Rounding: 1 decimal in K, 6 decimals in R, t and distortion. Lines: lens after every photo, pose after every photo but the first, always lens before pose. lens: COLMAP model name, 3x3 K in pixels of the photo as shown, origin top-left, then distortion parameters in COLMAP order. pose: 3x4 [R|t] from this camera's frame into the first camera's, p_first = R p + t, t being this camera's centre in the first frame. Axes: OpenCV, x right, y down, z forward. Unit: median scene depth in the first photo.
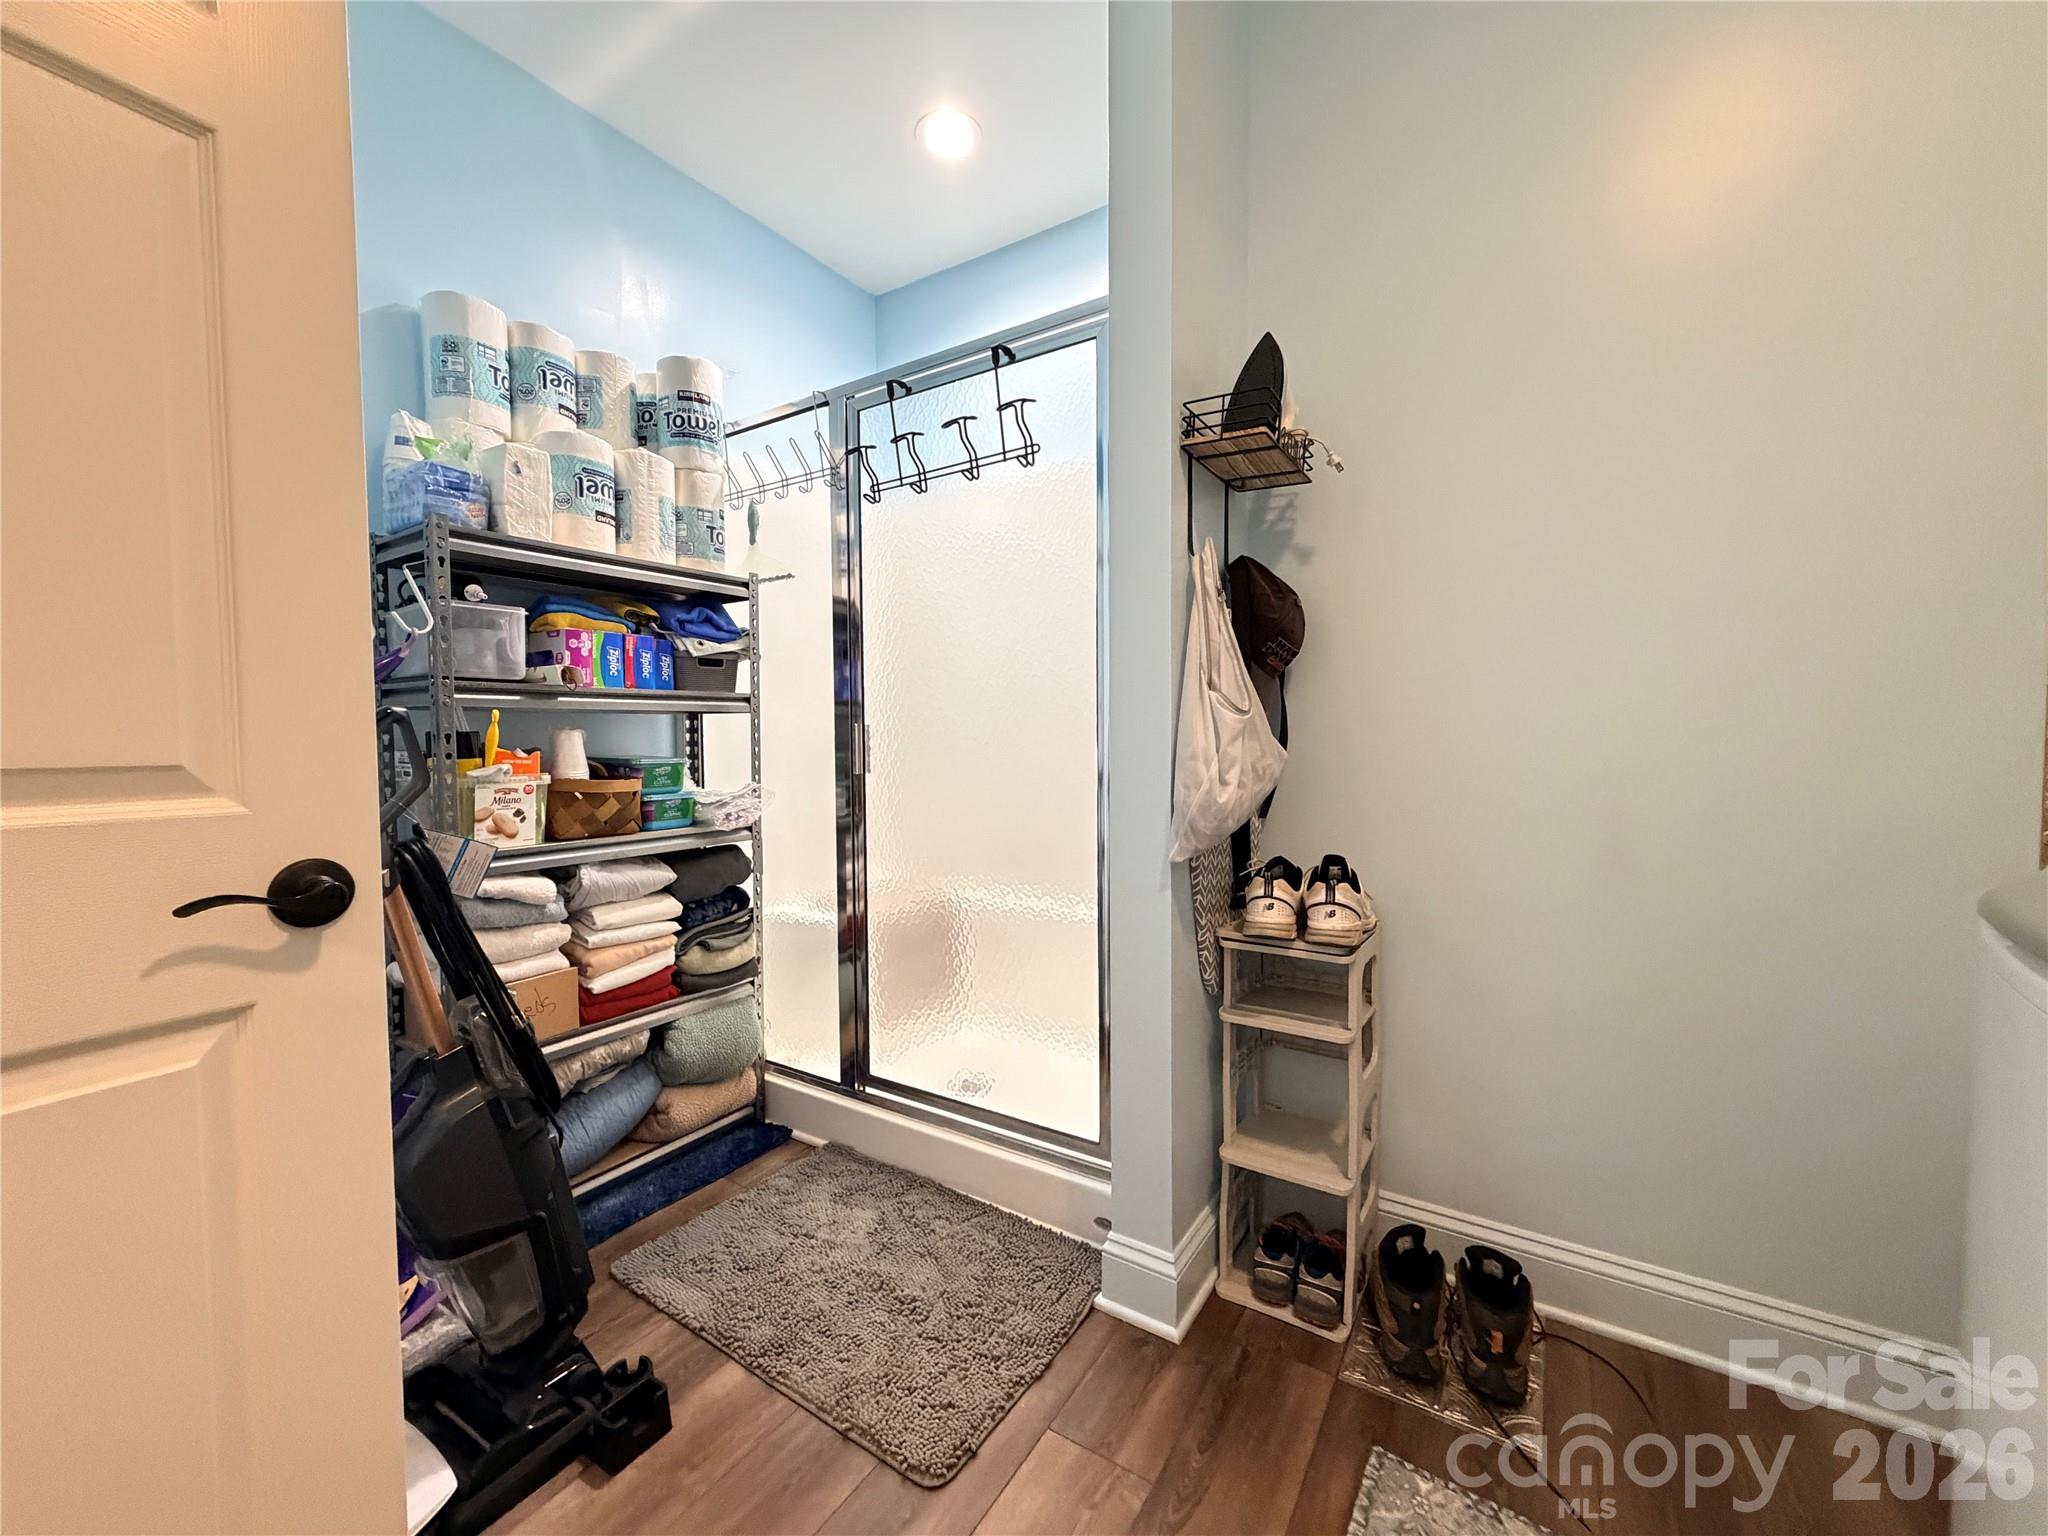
lens RADIAL K [[817.9, 0, 1018.3], [0, 817.9, 767.8], [0, 0, 1]] dist [-0.000627, 0.000038]
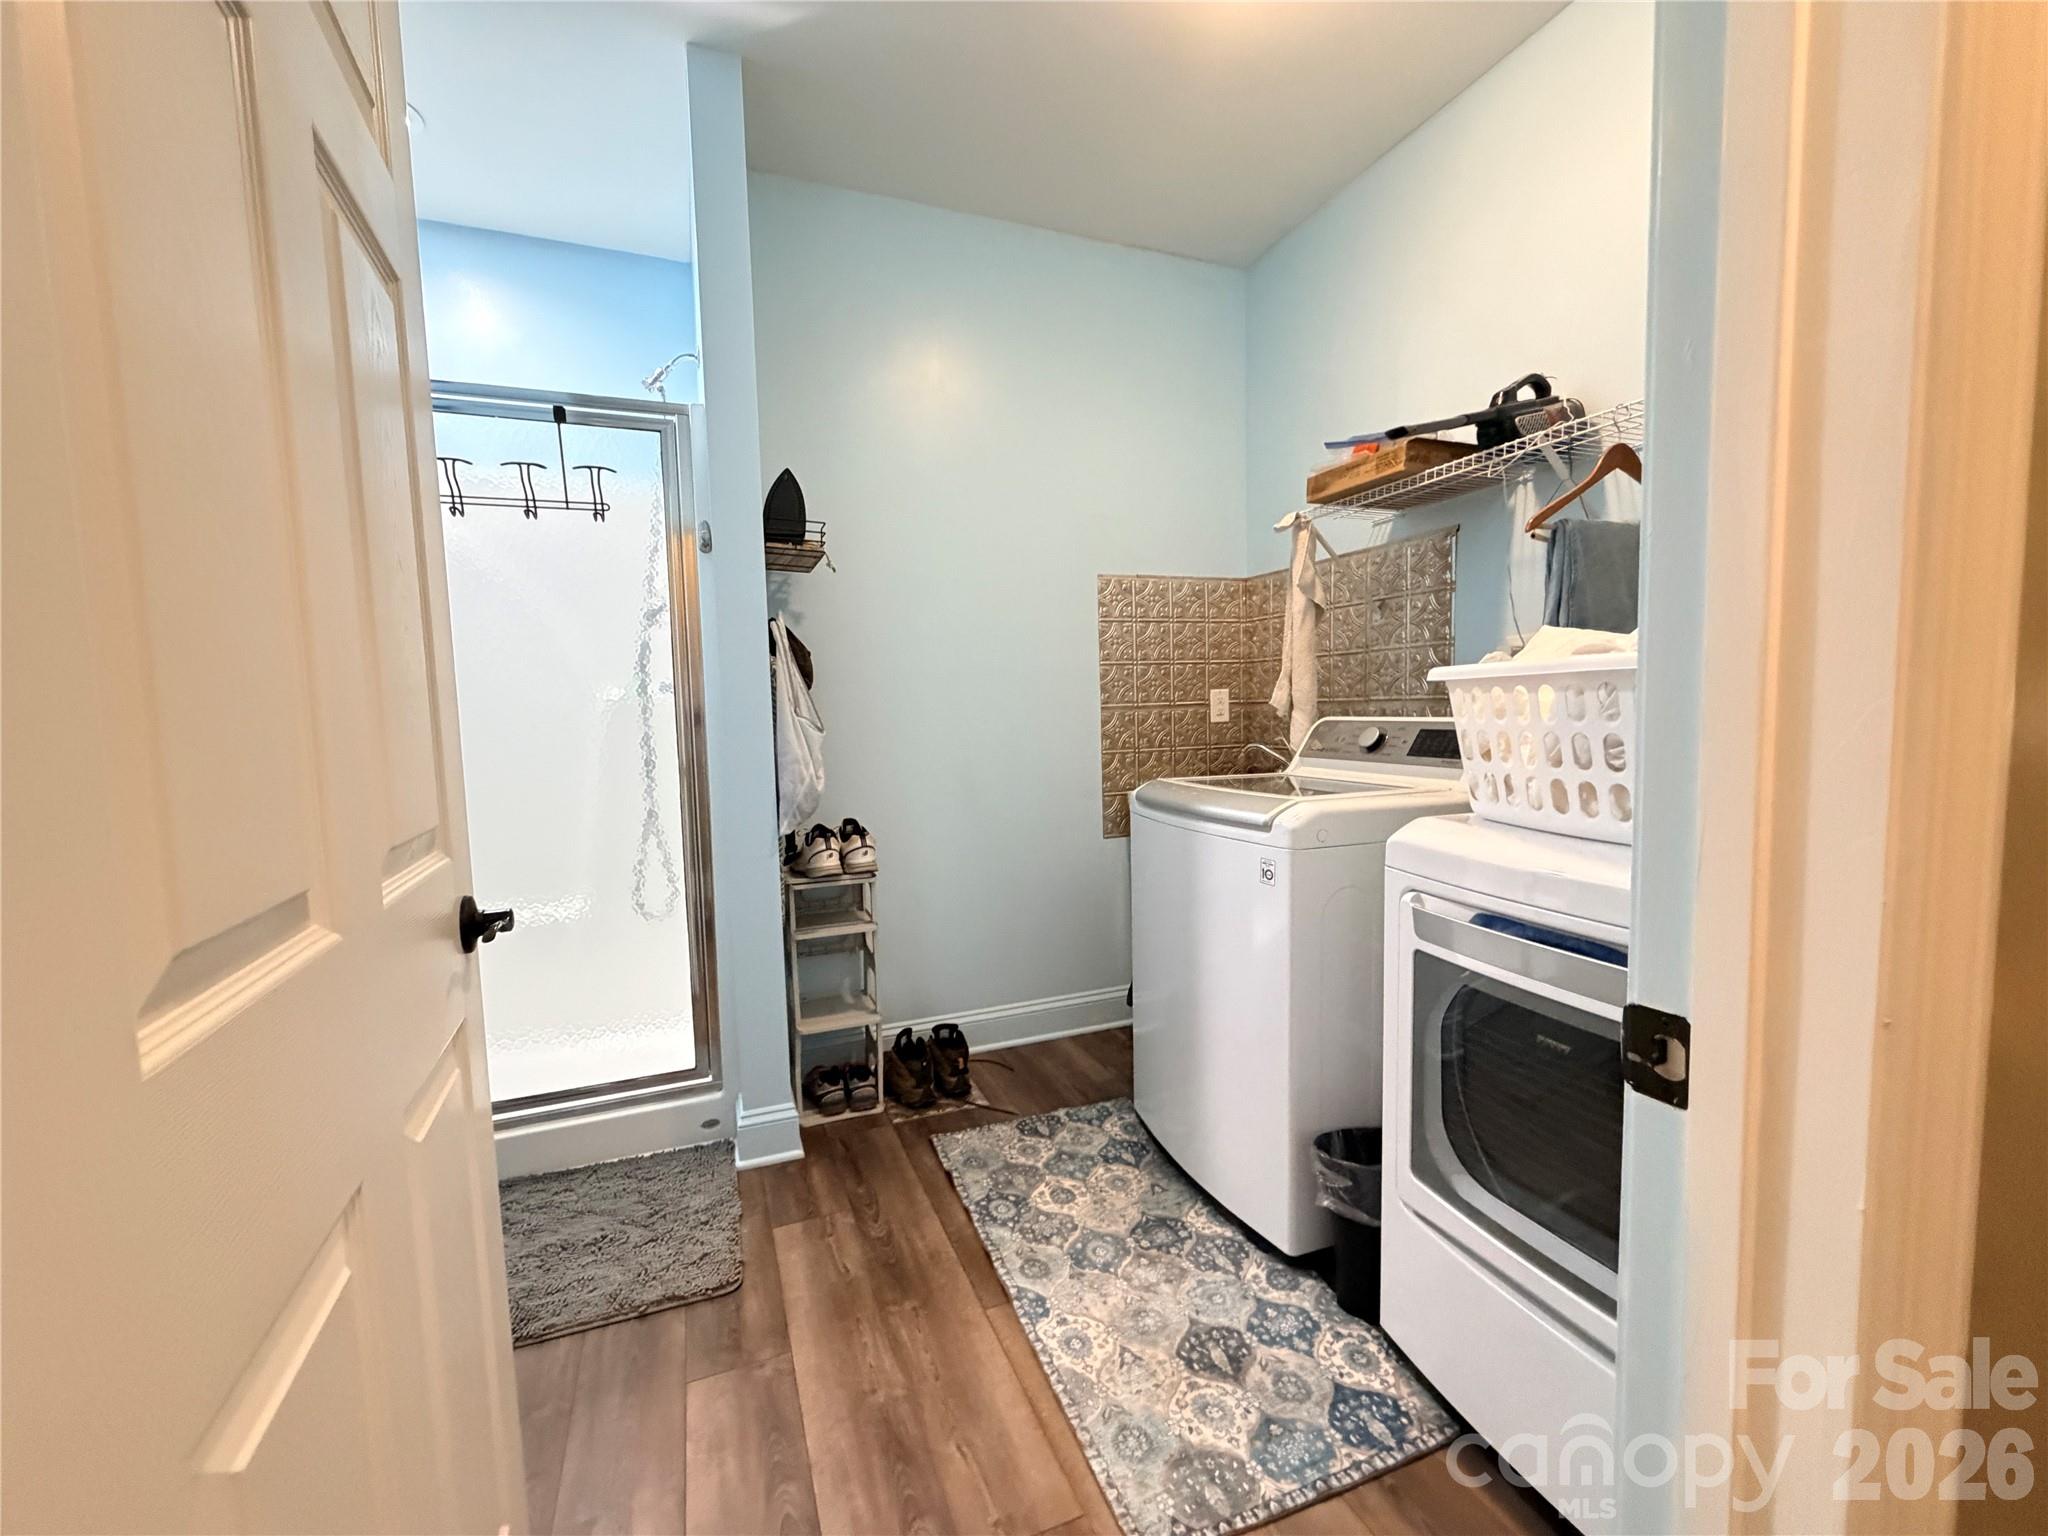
lens RADIAL K [[817.9, 0, 1018.3], [0, 817.9, 767.8], [0, 0, 1]] dist [-0.000627, 0.000038]
pose [[0.577829, -0.065349, 0.813538, -0.702514], [0.052534, 0.997700, 0.042830, -0.041152], [-0.814466, 0.017990, 0.579933, -0.179709]]
